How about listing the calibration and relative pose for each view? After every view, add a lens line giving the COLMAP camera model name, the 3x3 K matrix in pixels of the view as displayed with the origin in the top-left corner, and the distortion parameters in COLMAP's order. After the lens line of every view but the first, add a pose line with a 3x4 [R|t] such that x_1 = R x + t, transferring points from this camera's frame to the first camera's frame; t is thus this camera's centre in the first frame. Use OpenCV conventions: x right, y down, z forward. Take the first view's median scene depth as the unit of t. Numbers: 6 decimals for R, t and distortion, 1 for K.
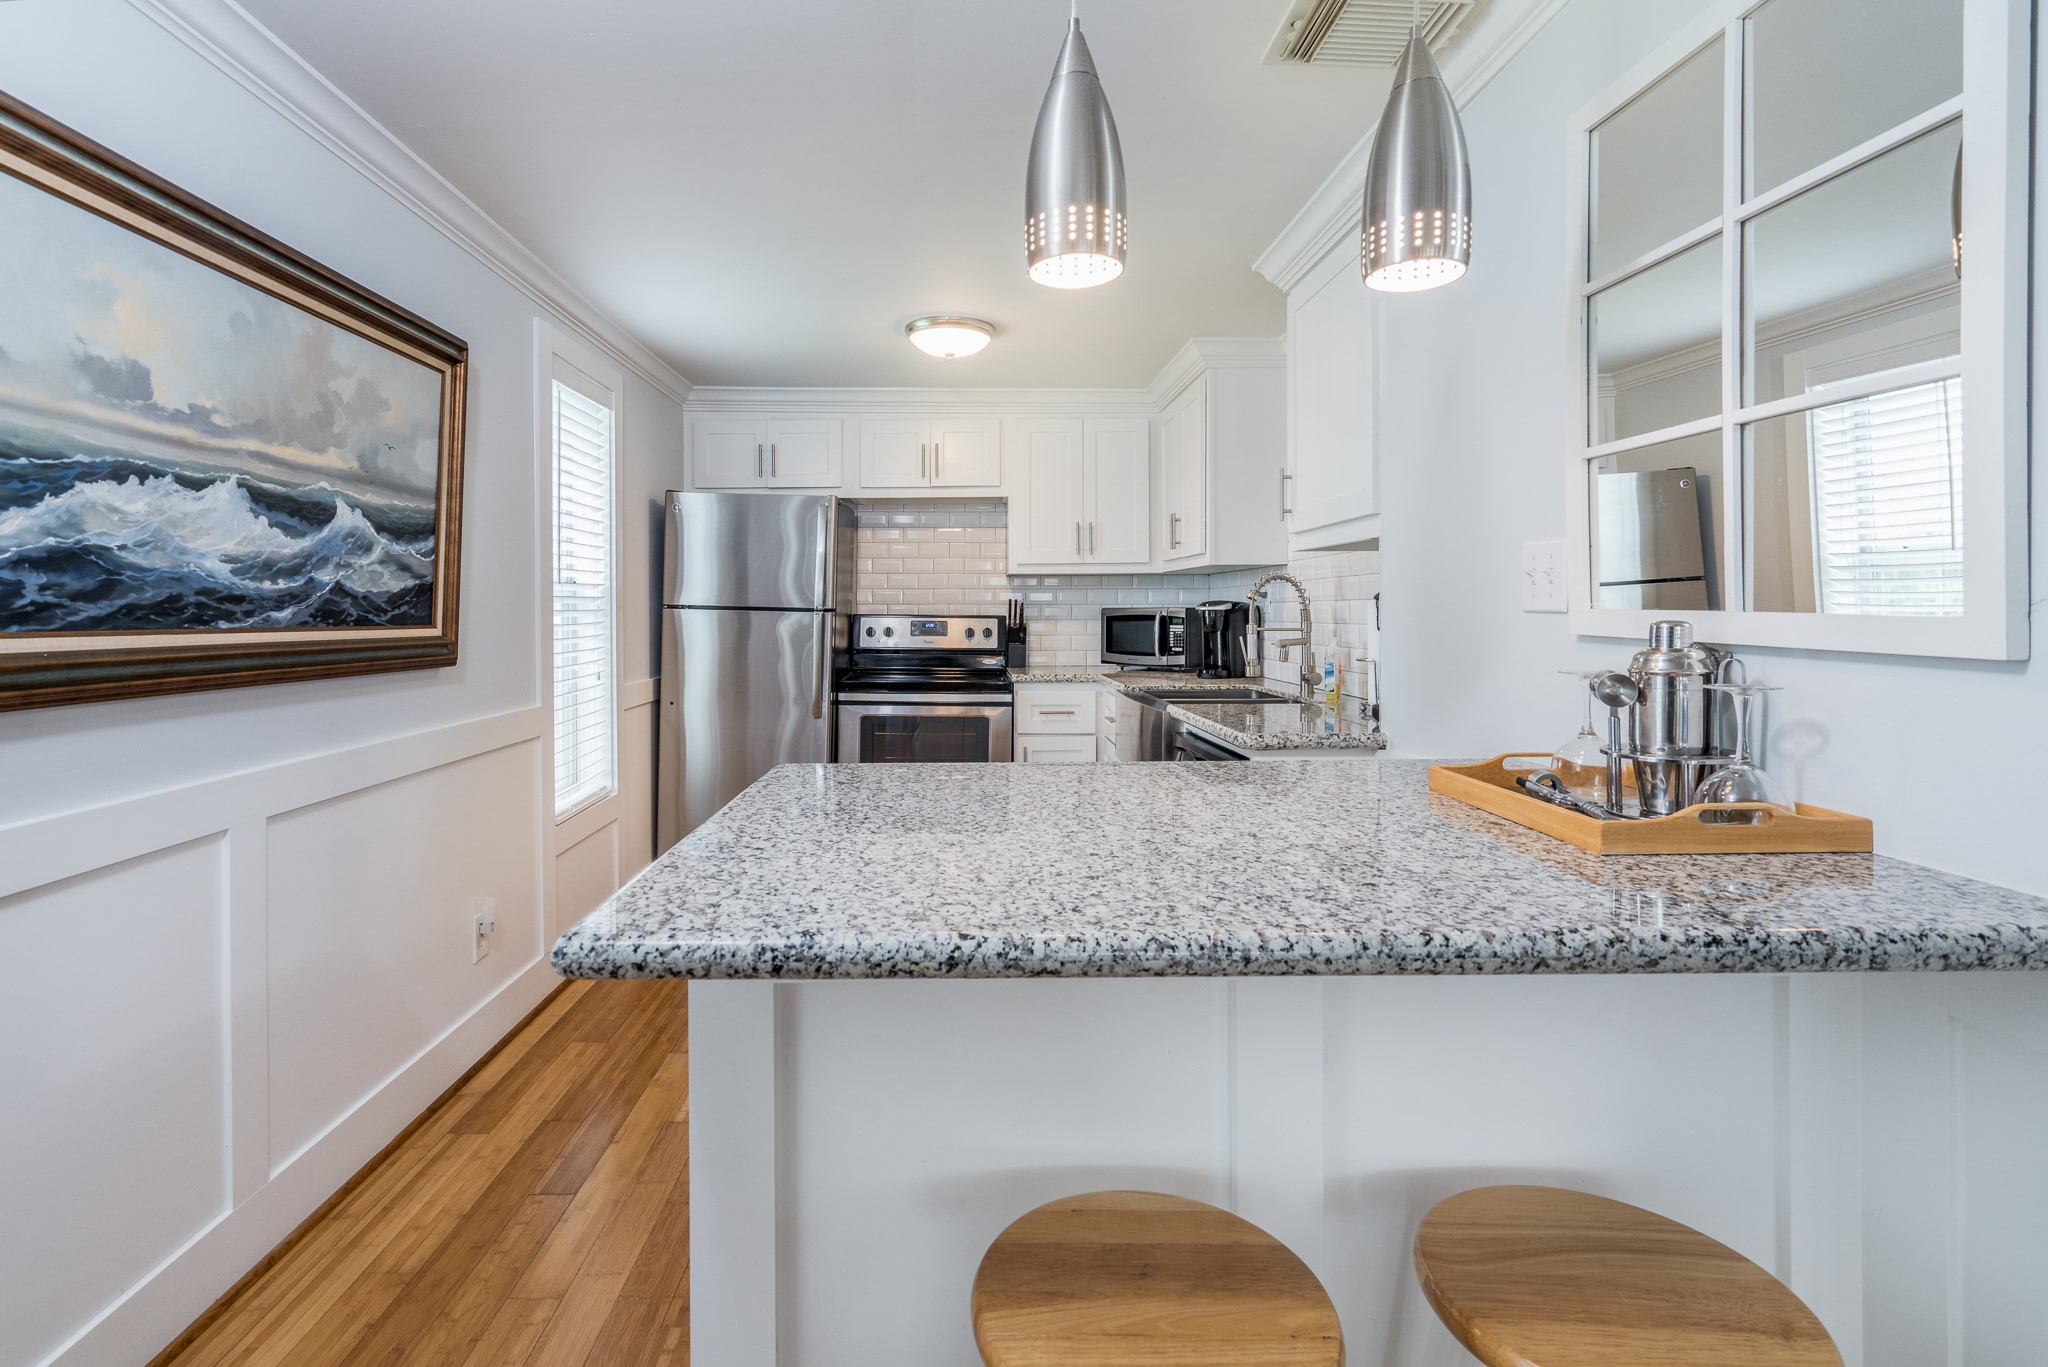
lens RADIAL K [[985.3, 0, 962.4], [0, 985.3, 611.8], [0, 0, 1]] dist [-0.006234, -0.000152]
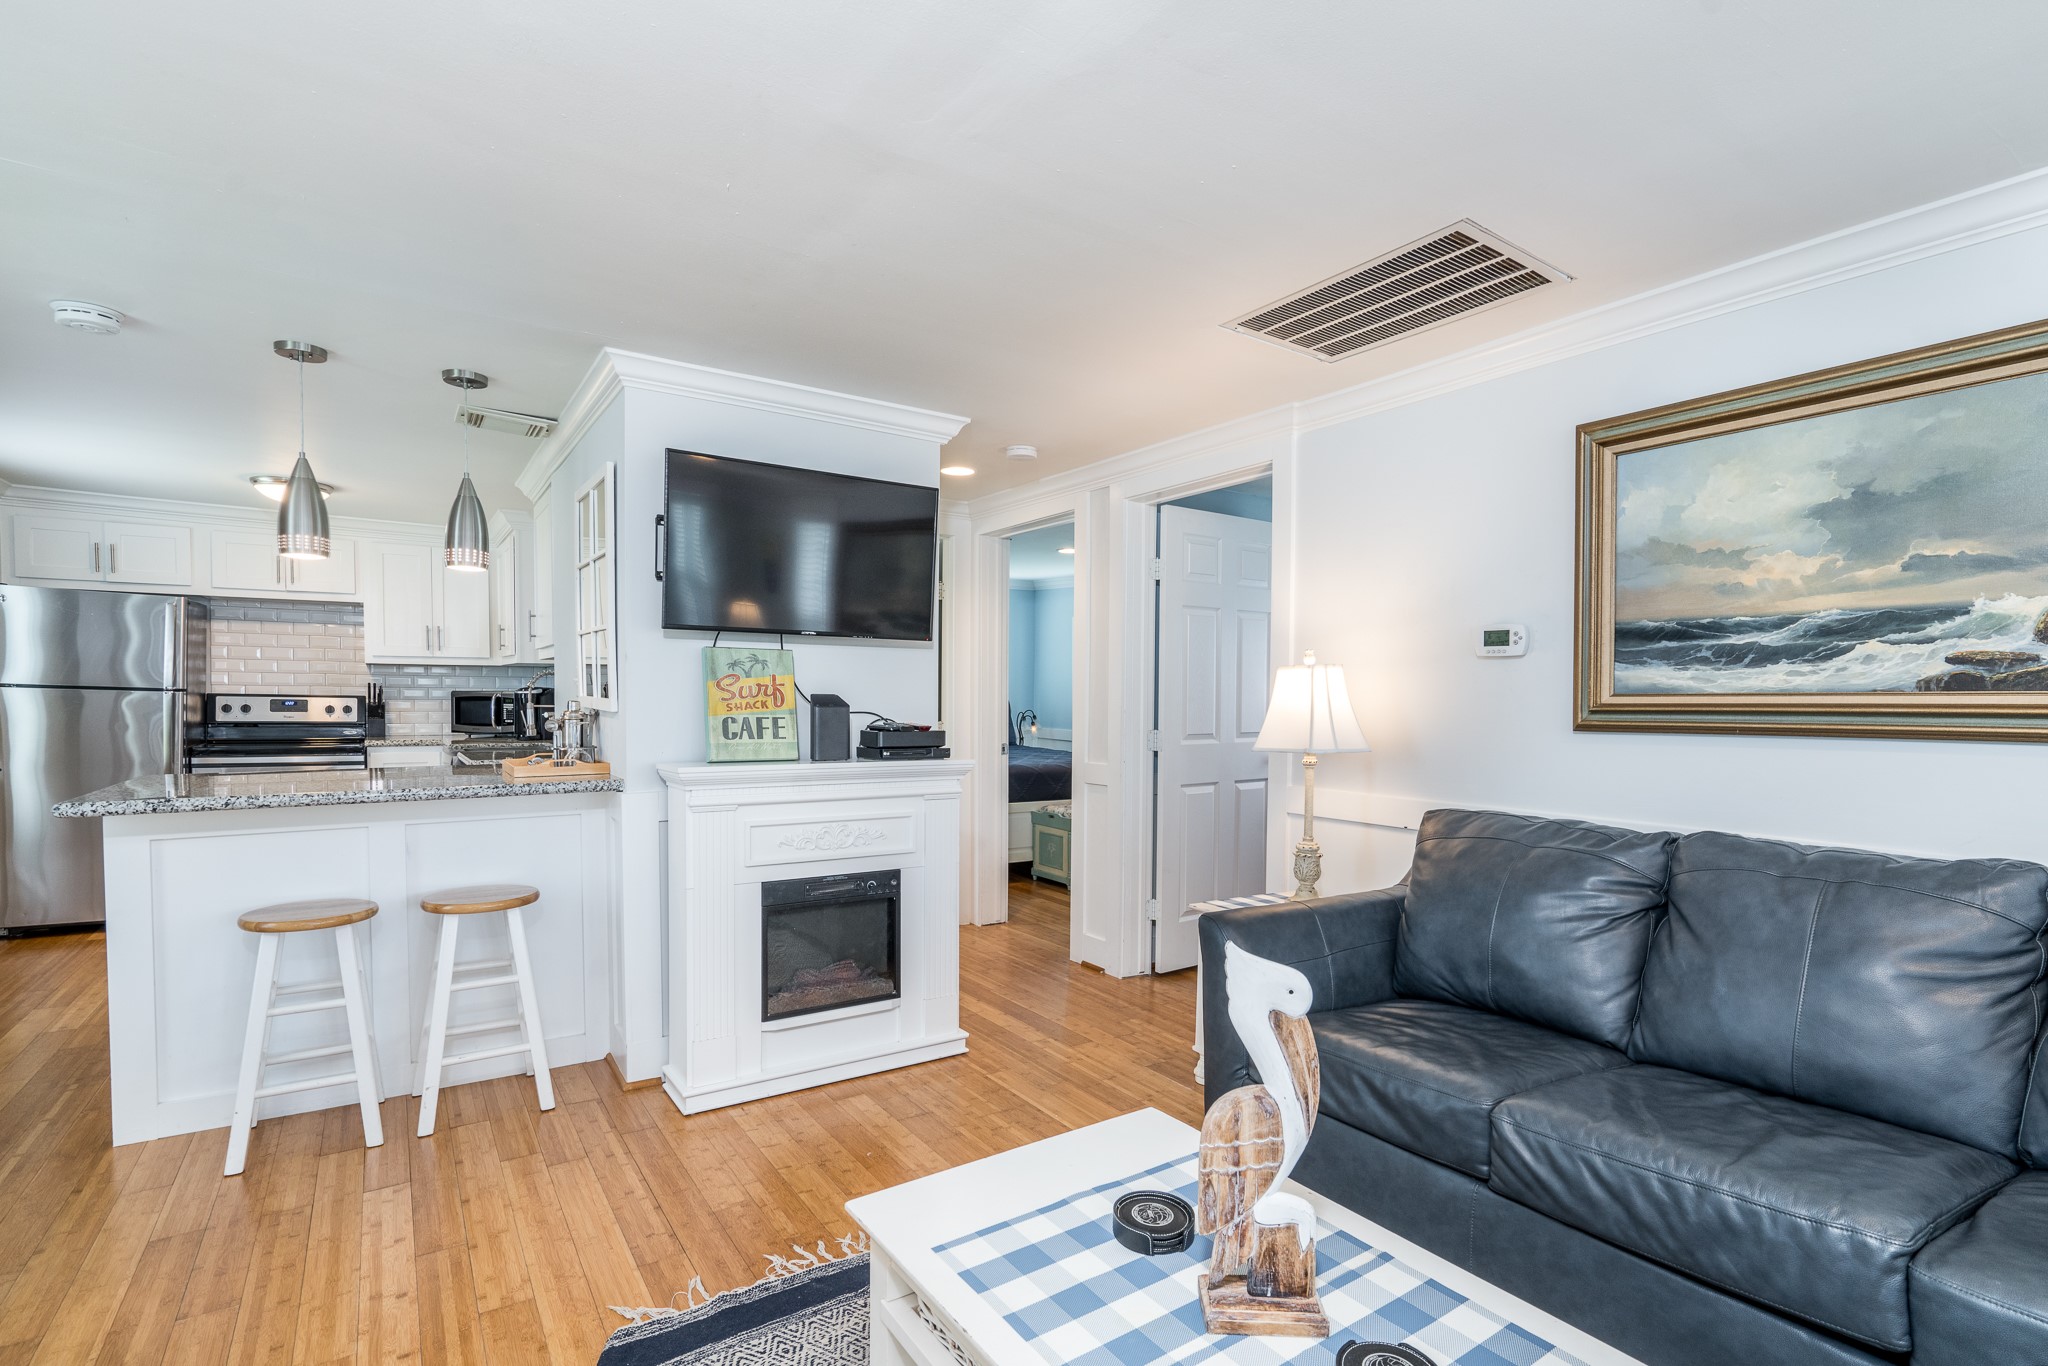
lens RADIAL K [[958.1, 0, 1022.2], [0, 958.1, 726.8], [0, 0, 1]] dist [-0.001523, 0.000089]
pose [[0.834646, -0.008869, 0.550716, 0.079929], [-0.009637, 0.999482, 0.030702, -0.002538], [-0.550703, -0.030932, 0.834128, -0.547049]]
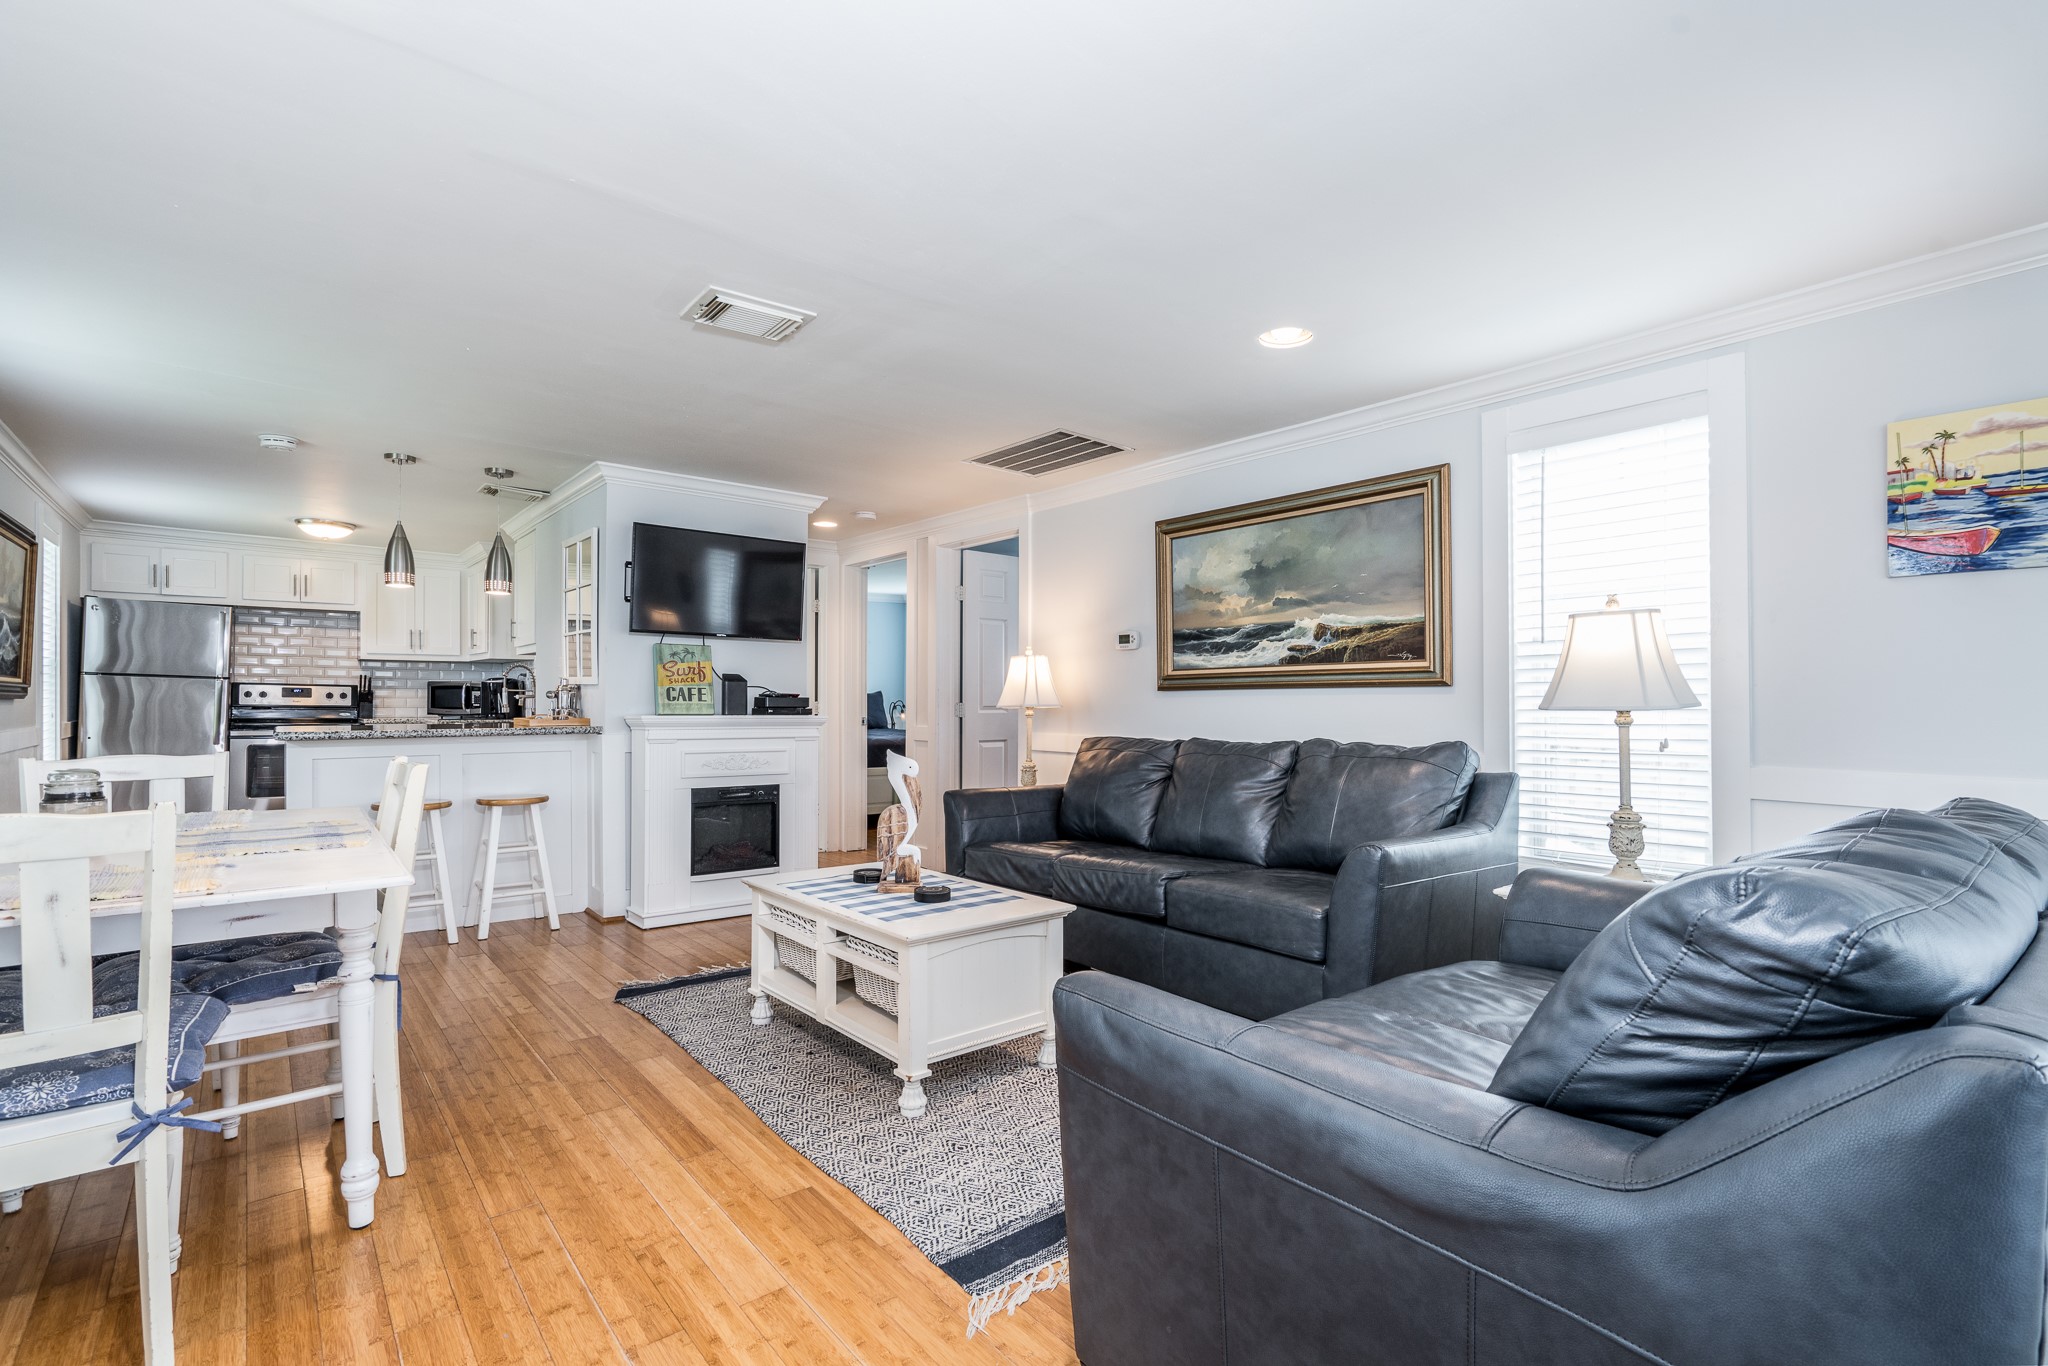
lens RADIAL K [[958.2, 0, 1001.7], [0, 958.2, 700.7], [0, 0, 1]] dist [-0.003234, 0.014383]
pose [[0.791170, 0.008486, 0.611537, -0.090162], [-0.007679, 0.999963, -0.003941, 0.030572], [-0.611548, -0.001578, 0.791206, -0.964480]]
